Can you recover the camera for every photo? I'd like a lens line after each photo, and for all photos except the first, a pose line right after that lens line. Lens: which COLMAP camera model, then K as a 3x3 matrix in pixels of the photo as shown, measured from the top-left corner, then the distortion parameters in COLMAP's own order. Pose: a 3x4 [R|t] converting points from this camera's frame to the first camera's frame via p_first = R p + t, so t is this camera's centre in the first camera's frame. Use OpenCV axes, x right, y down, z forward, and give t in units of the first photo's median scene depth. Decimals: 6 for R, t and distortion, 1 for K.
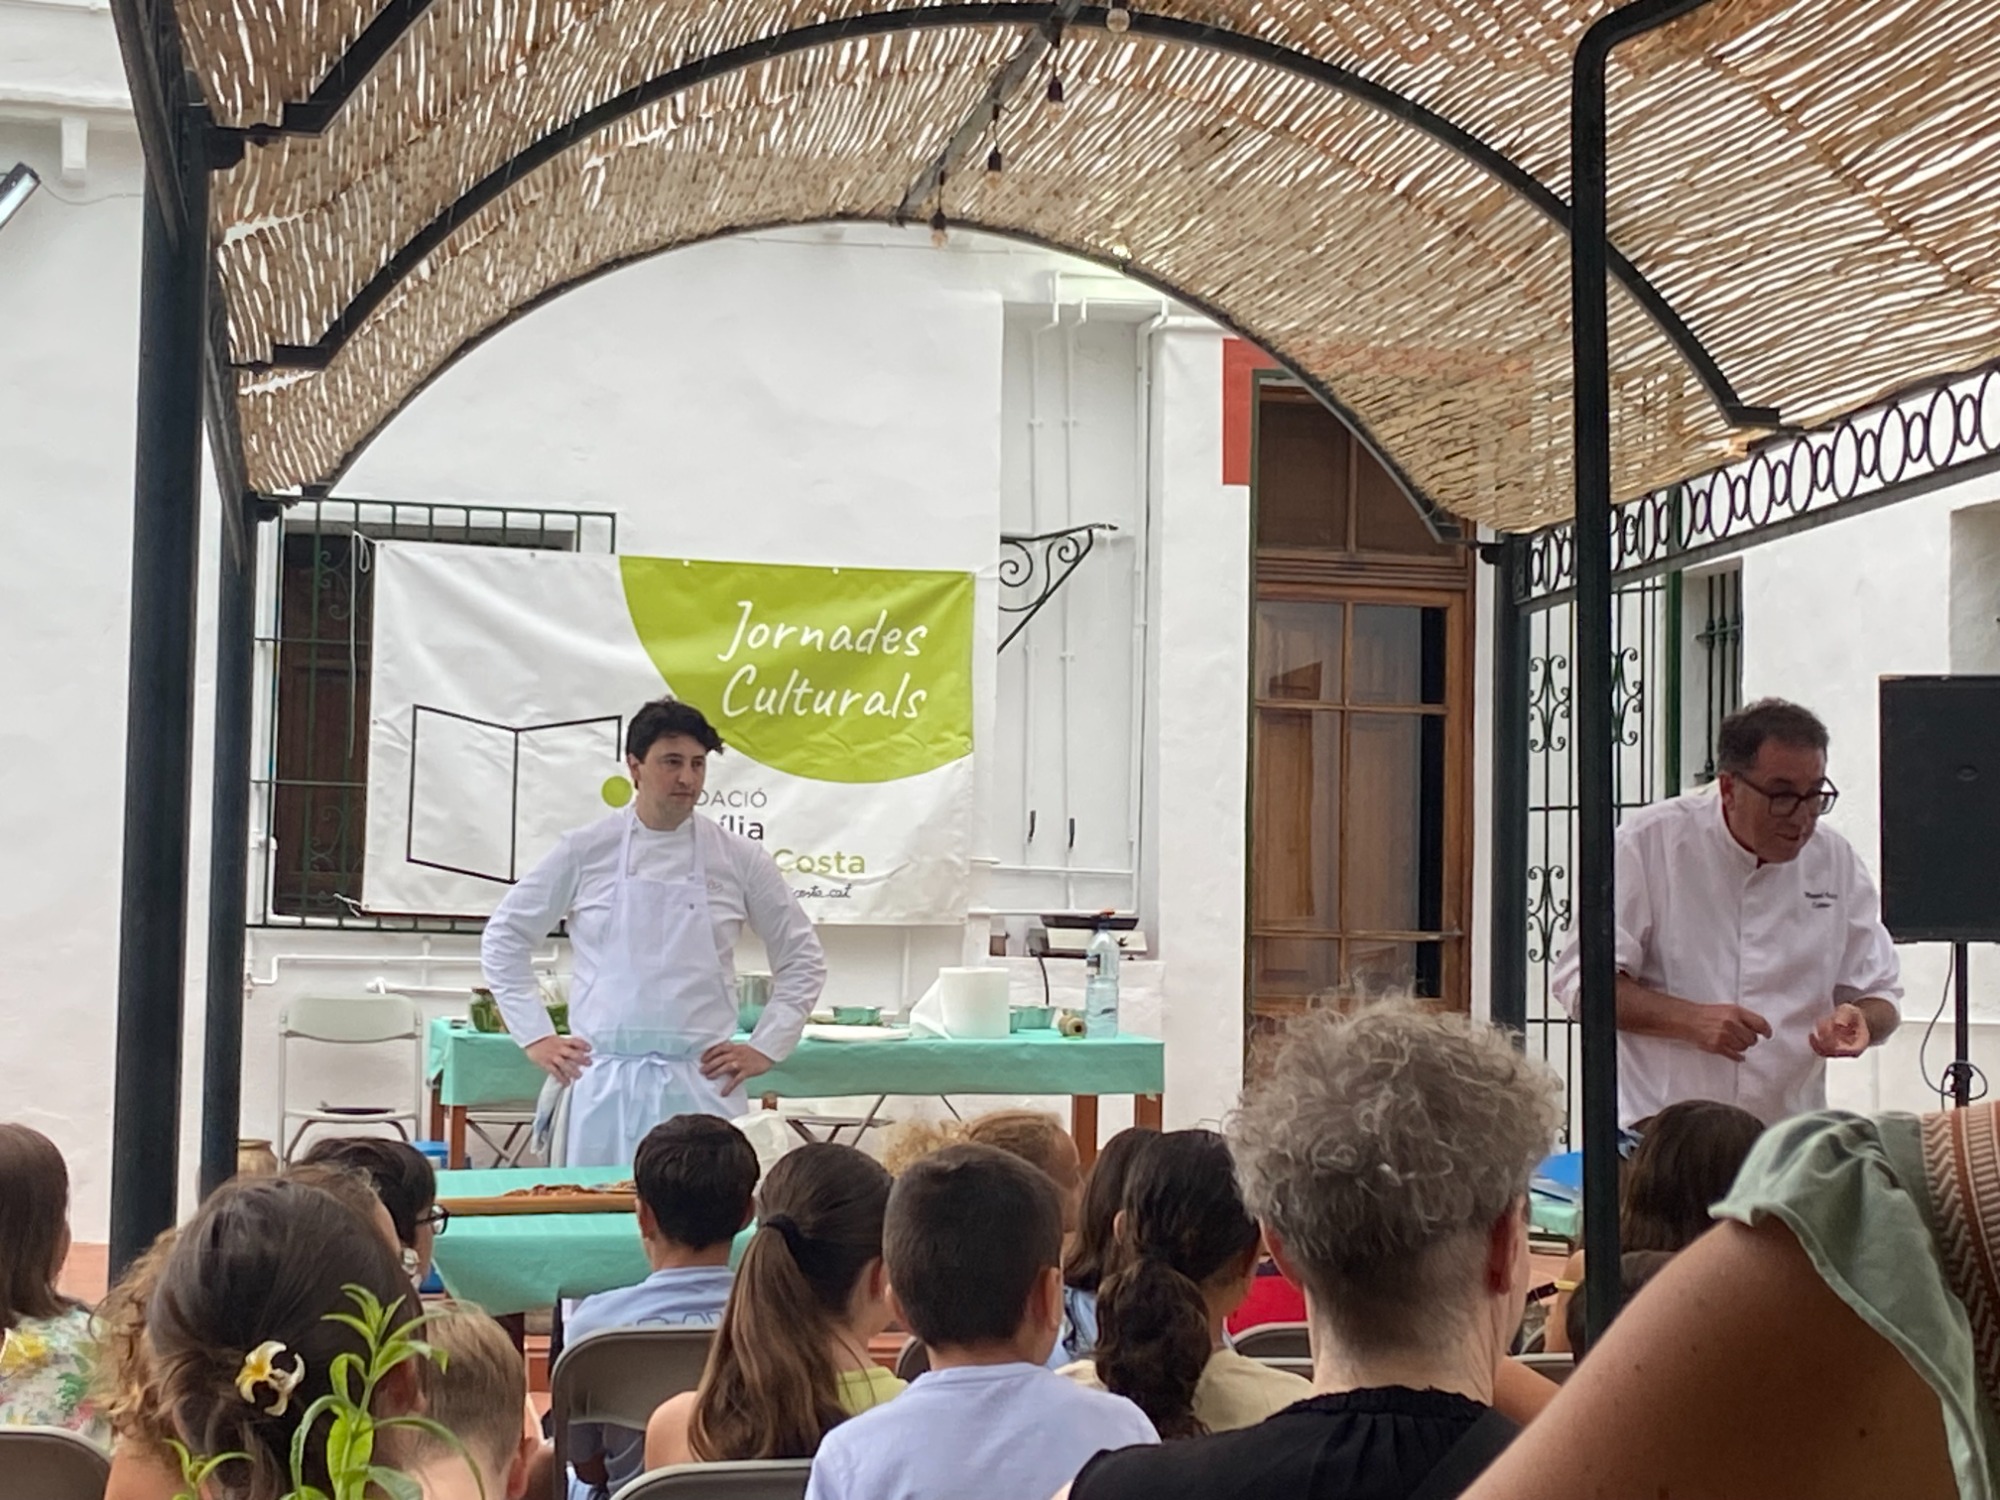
lens RADIAL K [[4319.4, 0, 1028.3], [0, 4319.4, 651.7], [0, 0, 1]] dist [0.167859, -0.510344]
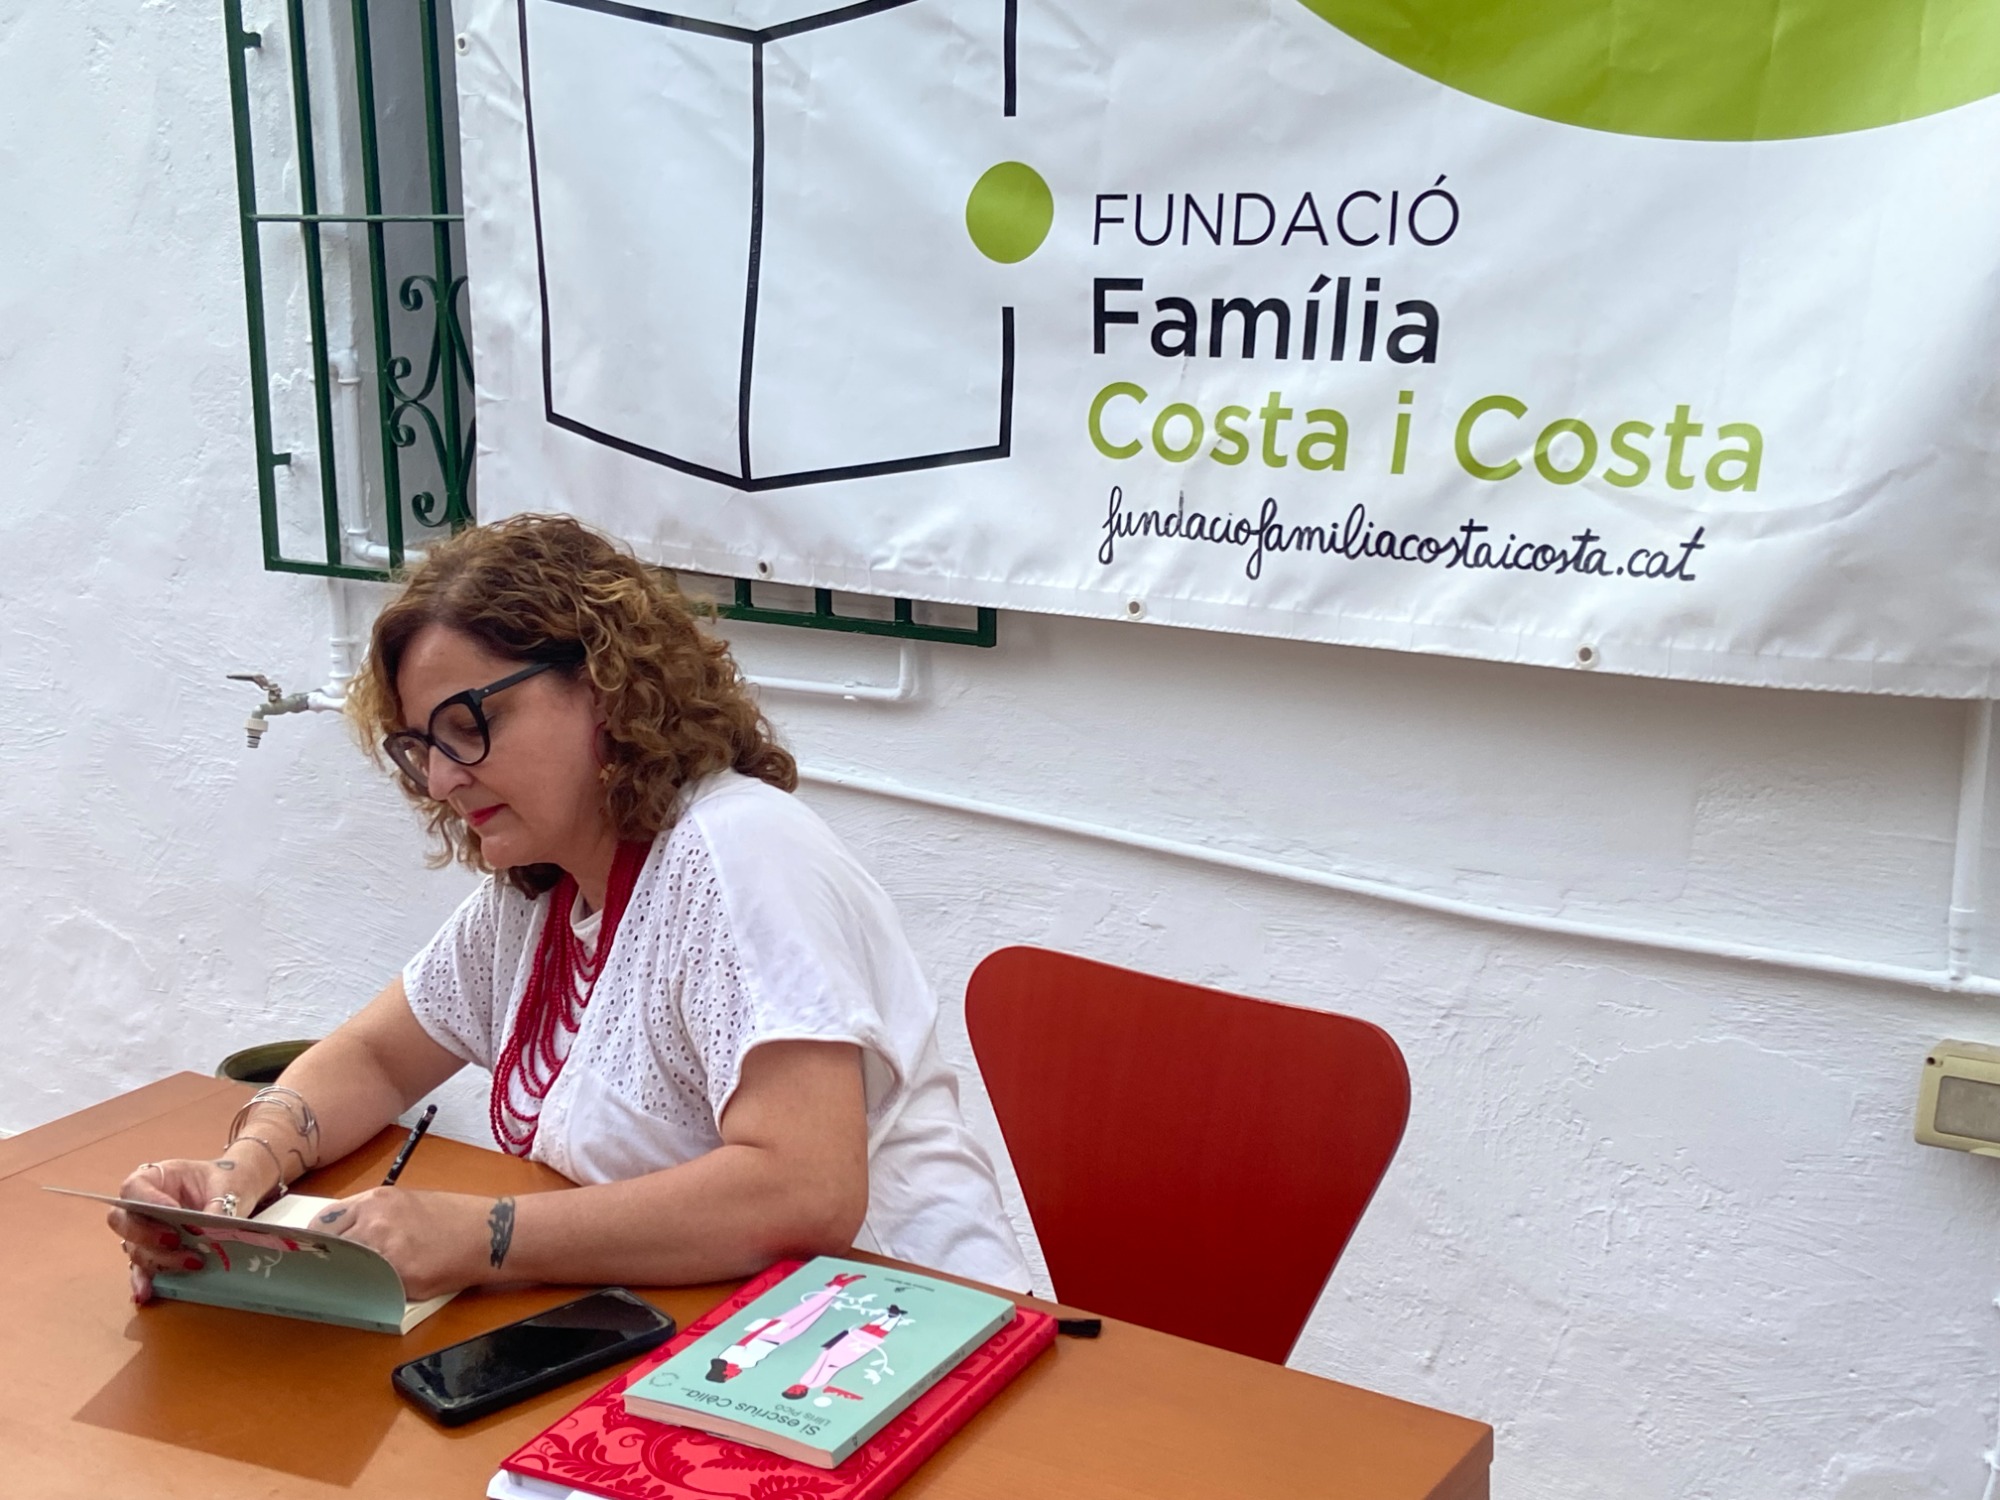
lens RADIAL K [[2438.6, 0, 960.4], [0, 2438.6, 755.2], [0, 0, 1]] dist [0.141869, -0.213838]
pose [[0.672678, 0.129654, -0.728487, 0.041619], [0.076683, 0.967012, 0.242914, 0.026743], [0.735951, -0.219266, 0.640546, 0.871151]]
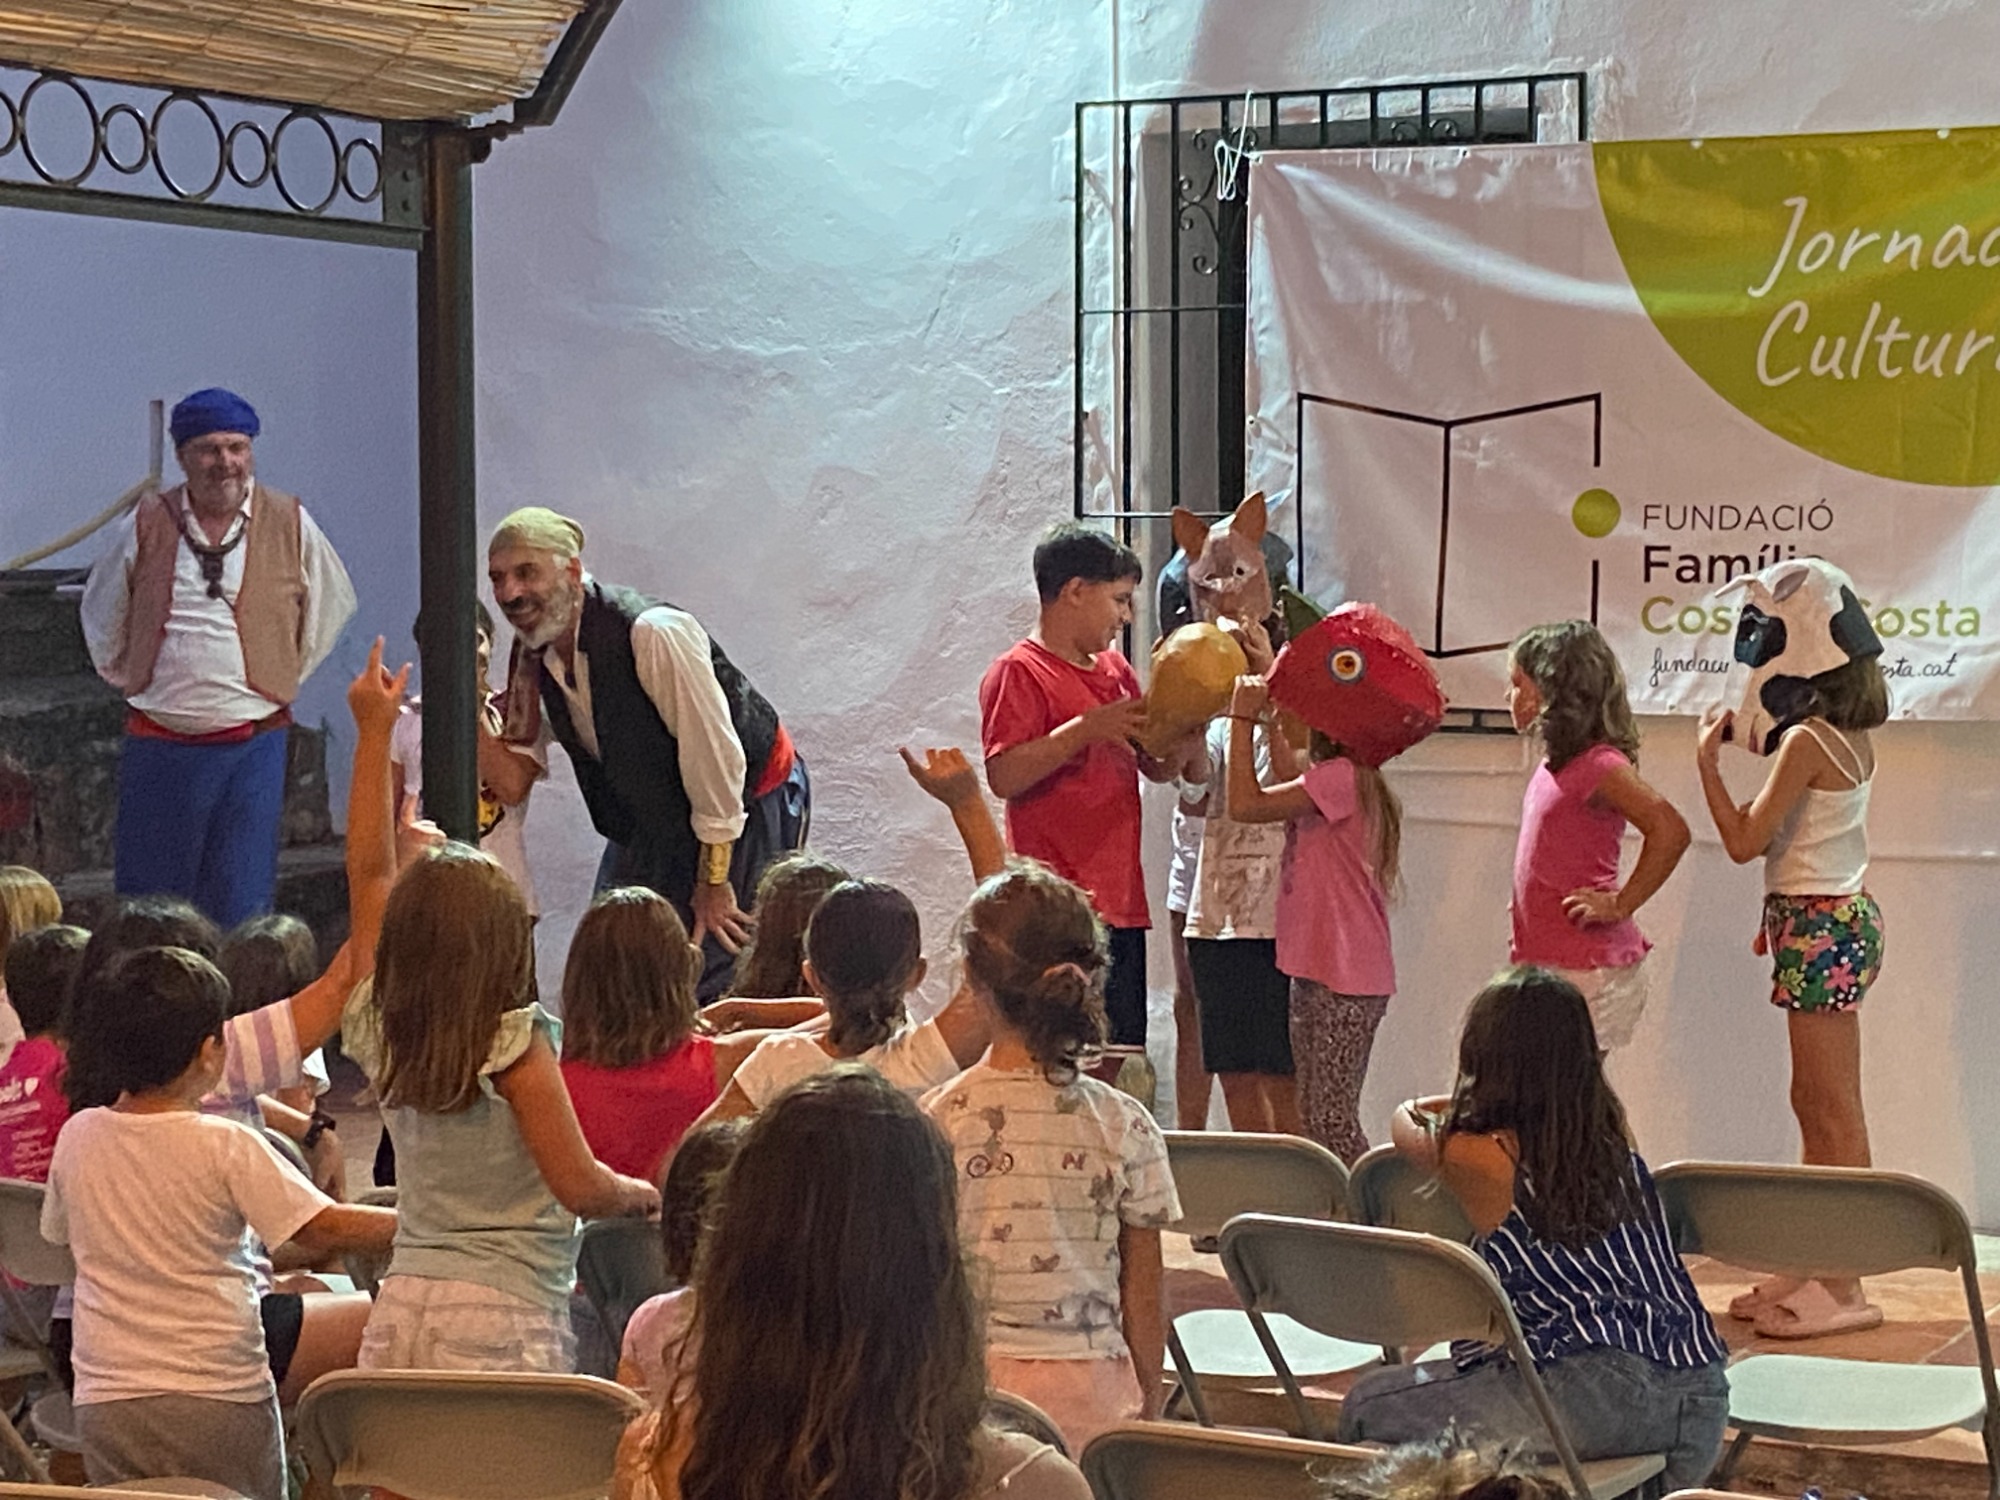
lens RADIAL K [[4014.2, 0, 969.8], [0, 4014.2, 748.4], [0, 0, 1]] dist [0.029758, 0.228391]
pose [[0.749989, 0.012754, -0.661327, 0.230354], [0.065014, 0.993551, 0.092892, 0.005548], [0.658247, -0.112664, 0.744323, 0.490794]]
